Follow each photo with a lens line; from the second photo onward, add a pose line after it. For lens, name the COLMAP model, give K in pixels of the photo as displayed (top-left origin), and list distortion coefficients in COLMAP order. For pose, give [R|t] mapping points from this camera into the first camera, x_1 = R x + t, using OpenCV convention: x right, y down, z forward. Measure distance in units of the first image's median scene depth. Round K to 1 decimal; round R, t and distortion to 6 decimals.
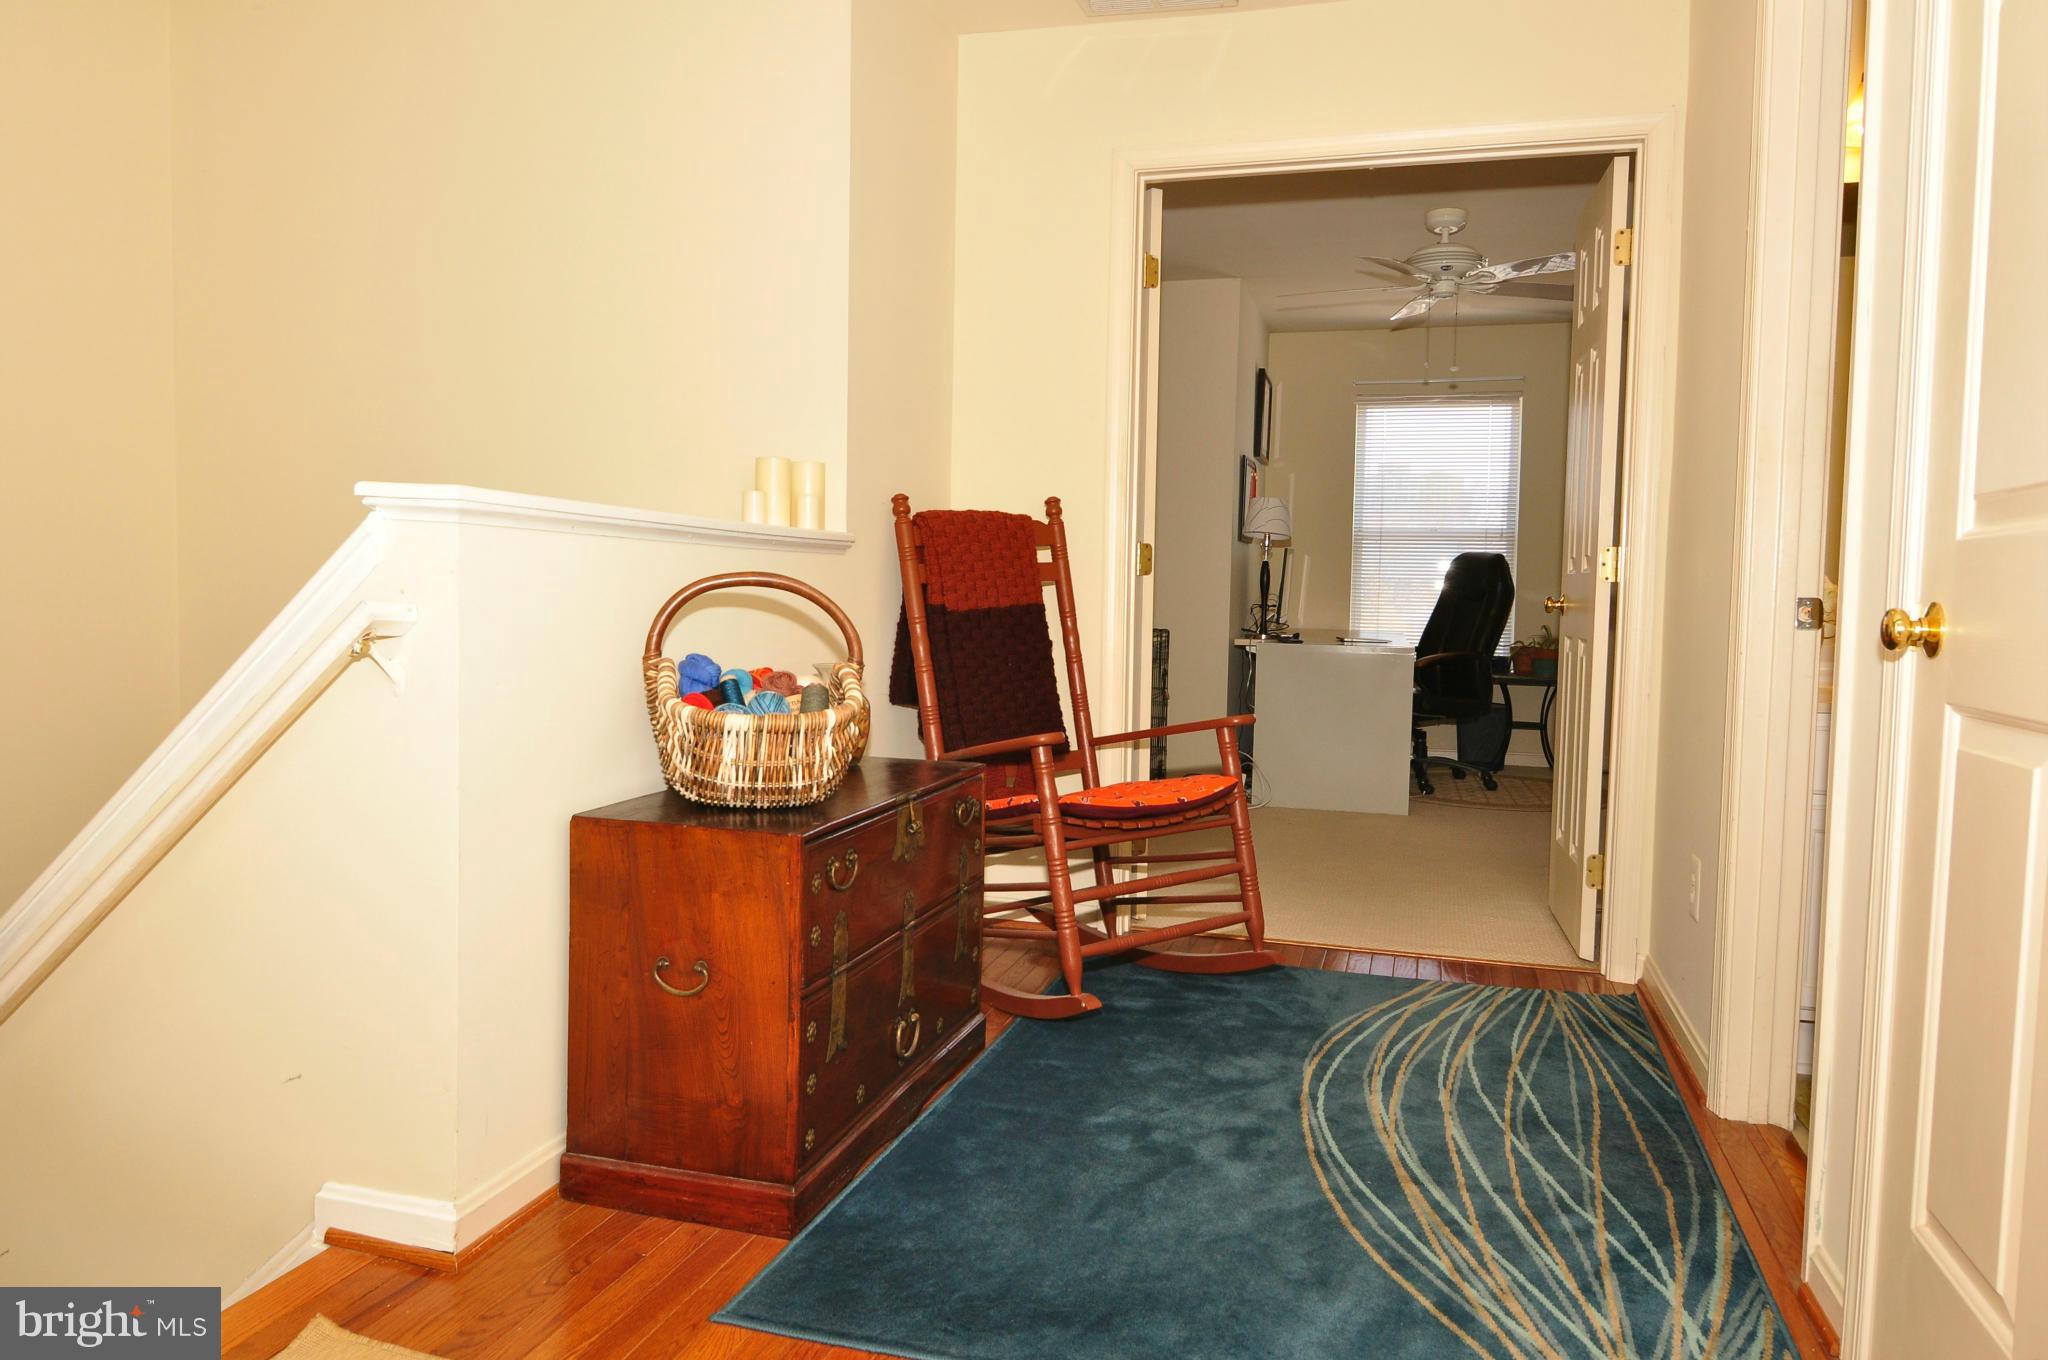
lens RADIAL K [[1281.2, 0, 1022.2], [0, 1281.2, 668.0], [0, 0, 1]] dist [-0.005488, -0.003049]
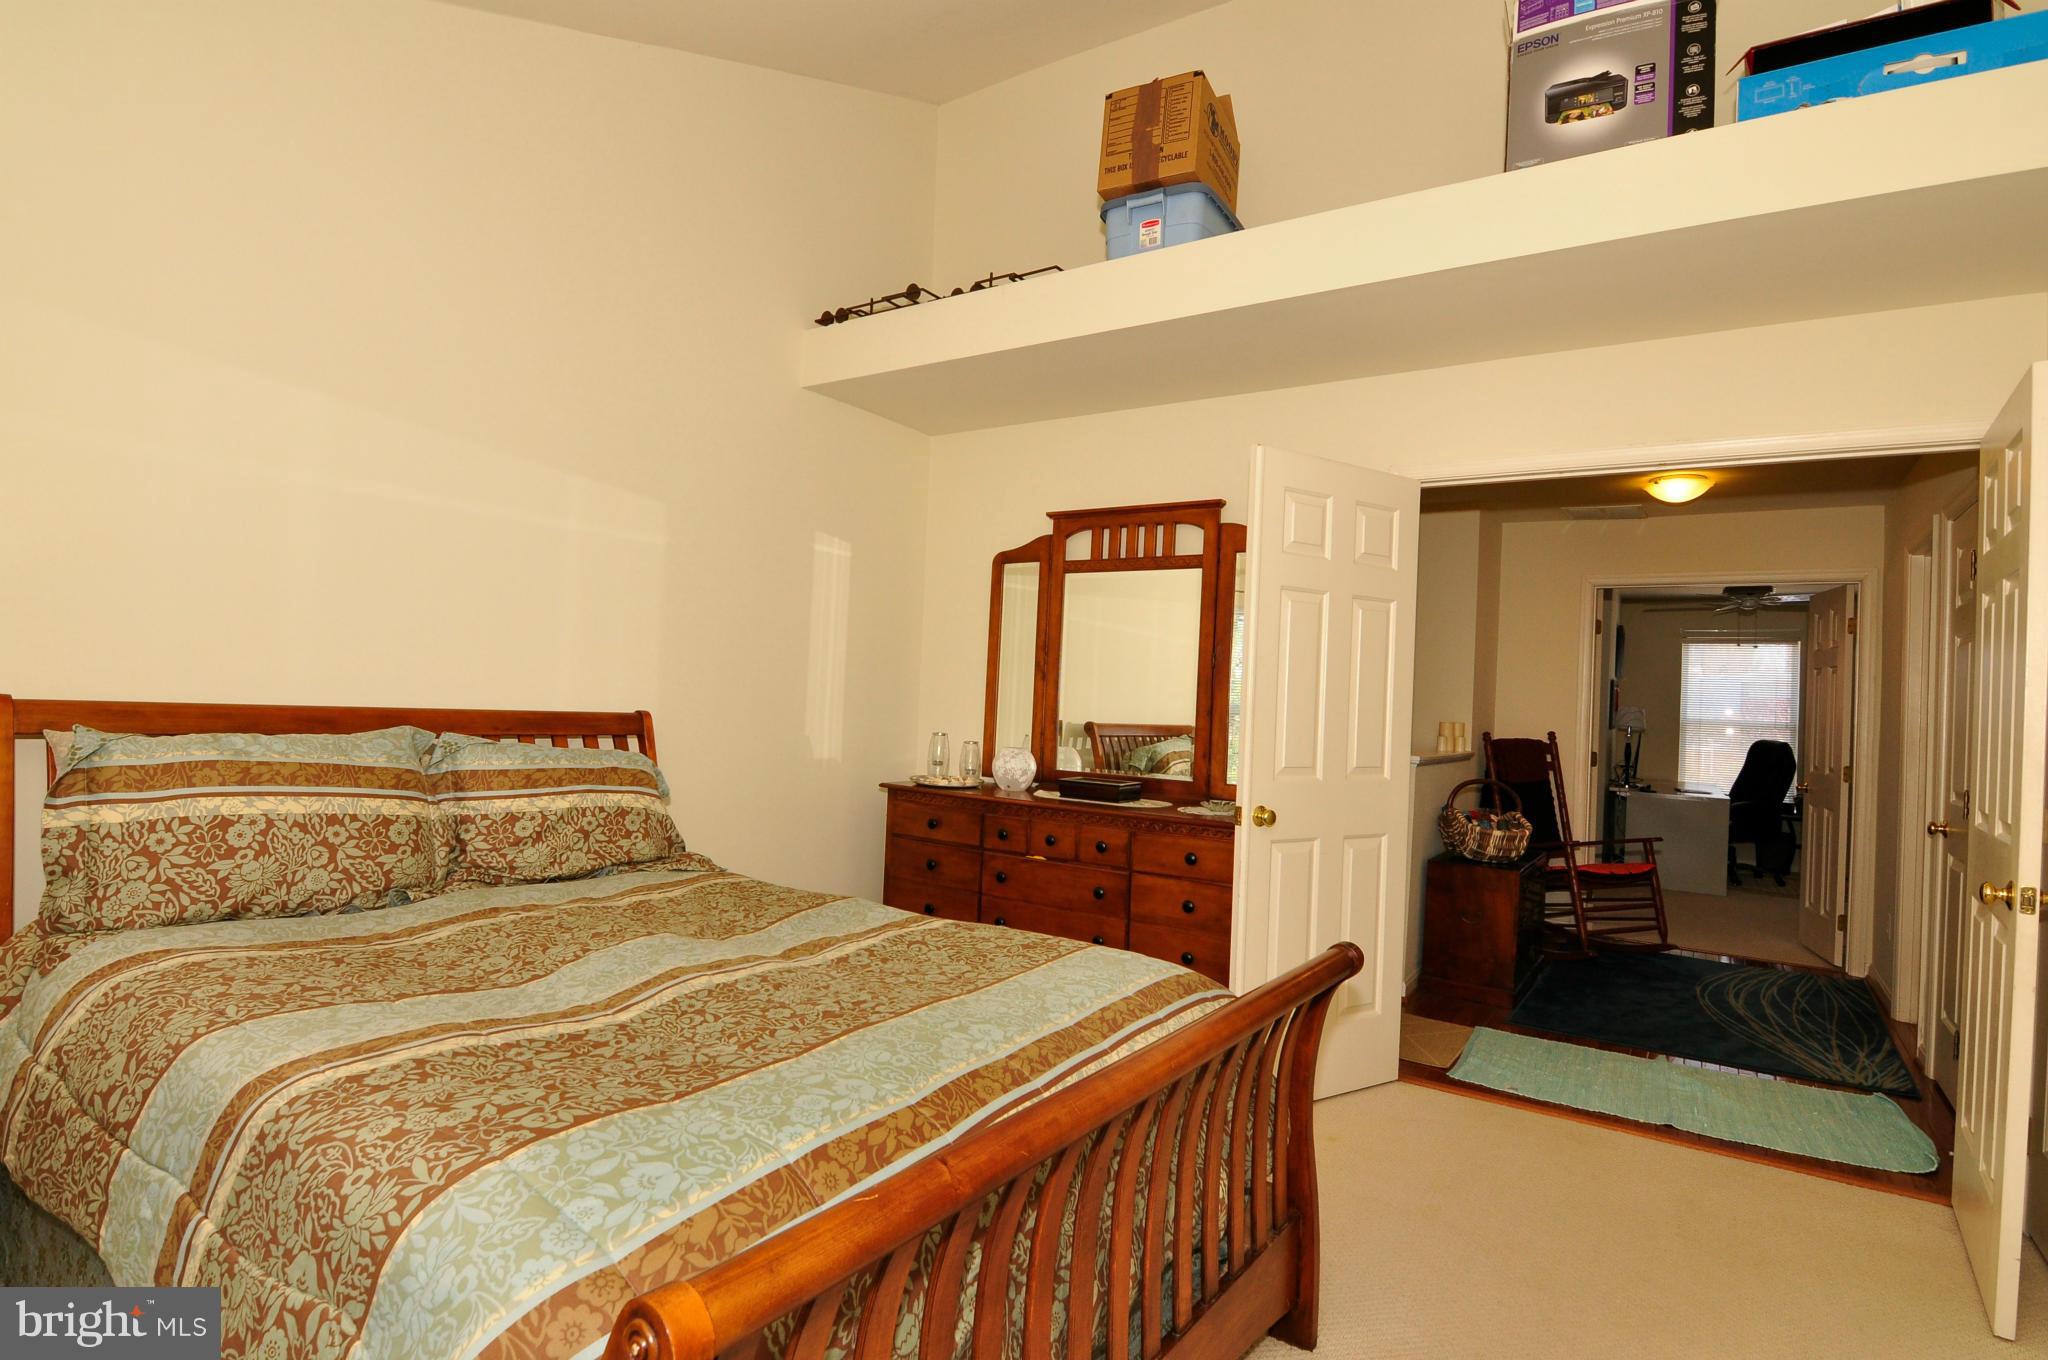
lens RADIAL K [[1052.4, 0, 1015.0], [0, 1052.4, 678.8], [0, 0, 1]] dist [-0.003748, -0.001544]
pose [[0.962084, 0.020012, -0.272018, -0.375346], [-0.041371, 0.996473, -0.073013, -0.053501], [0.269597, 0.081498, 0.959518, -0.993486]]
